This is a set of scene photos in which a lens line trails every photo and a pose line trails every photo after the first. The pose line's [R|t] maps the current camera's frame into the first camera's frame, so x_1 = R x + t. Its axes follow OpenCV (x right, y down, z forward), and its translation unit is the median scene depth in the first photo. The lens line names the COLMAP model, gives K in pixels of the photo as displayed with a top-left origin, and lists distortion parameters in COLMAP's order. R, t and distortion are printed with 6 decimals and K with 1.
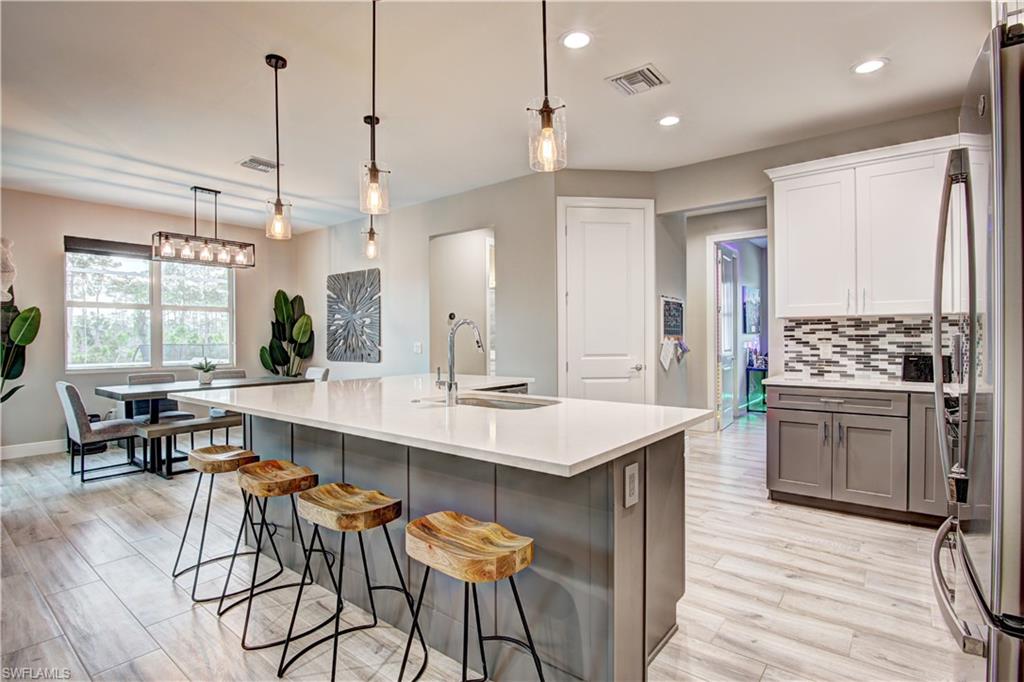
lens RADIAL K [[502.7, 0, 512.0], [0, 502.7, 341.0], [0, 0, 1]] dist [-0.020367, -0.001076]
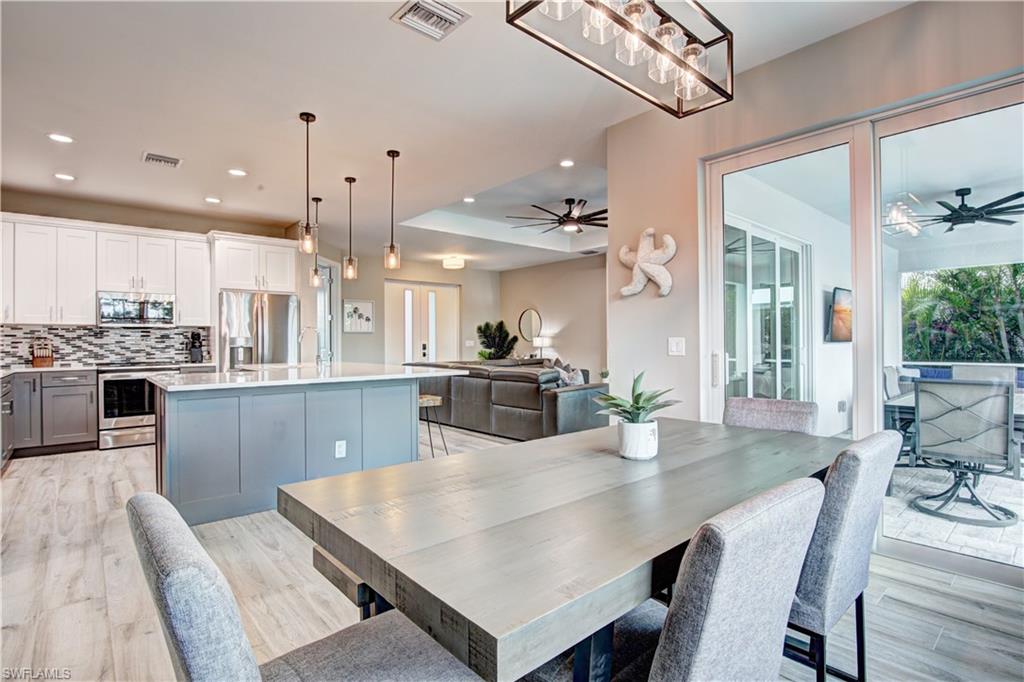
lens RADIAL K [[502.7, 0, 512.0], [0, 502.7, 341.0], [0, 0, 1]] dist [-0.020367, -0.001076]
pose [[-0.983399, 0.012769, 0.181004, -0.786586], [0.013203, 0.999912, 0.001195, 0.015263], [-0.180973, 0.003565, -0.983482, 1.745067]]
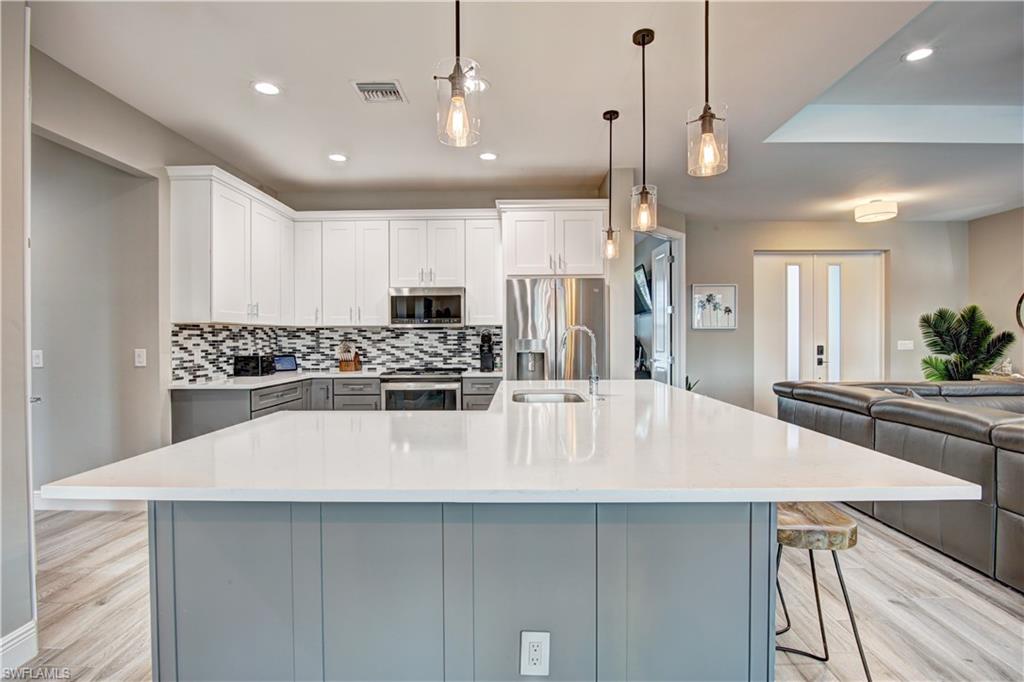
lens RADIAL K [[502.7, 0, 512.0], [0, 502.7, 341.0], [0, 0, 1]] dist [-0.020367, -0.001076]
pose [[-0.608077, 0.004419, 0.793866, -0.567623], [0.011883, 0.999923, 0.003537, -0.007005], [-0.793789, 0.011584, -0.608082, 1.101887]]
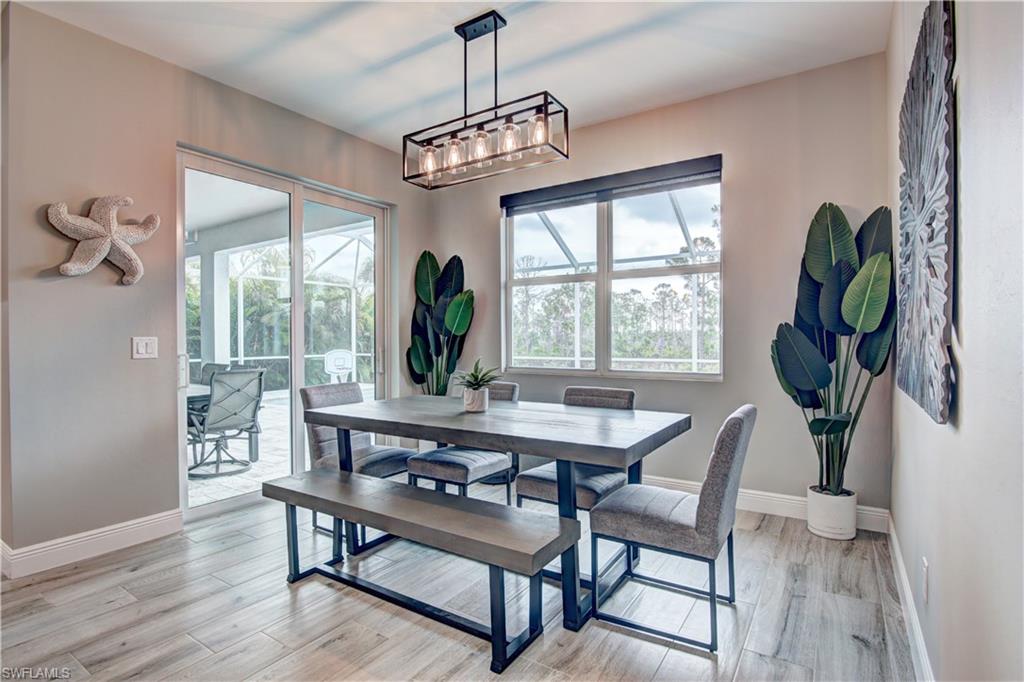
lens RADIAL K [[502.7, 0, 512.0], [0, 502.7, 341.0], [0, 0, 1]] dist [-0.020367, -0.001076]
pose [[0.086857, 0.011988, -0.996149, -0.140342], [0.000593, 0.999927, 0.012085, 0.011209], [0.996221, -0.001641, 0.086844, 1.305259]]
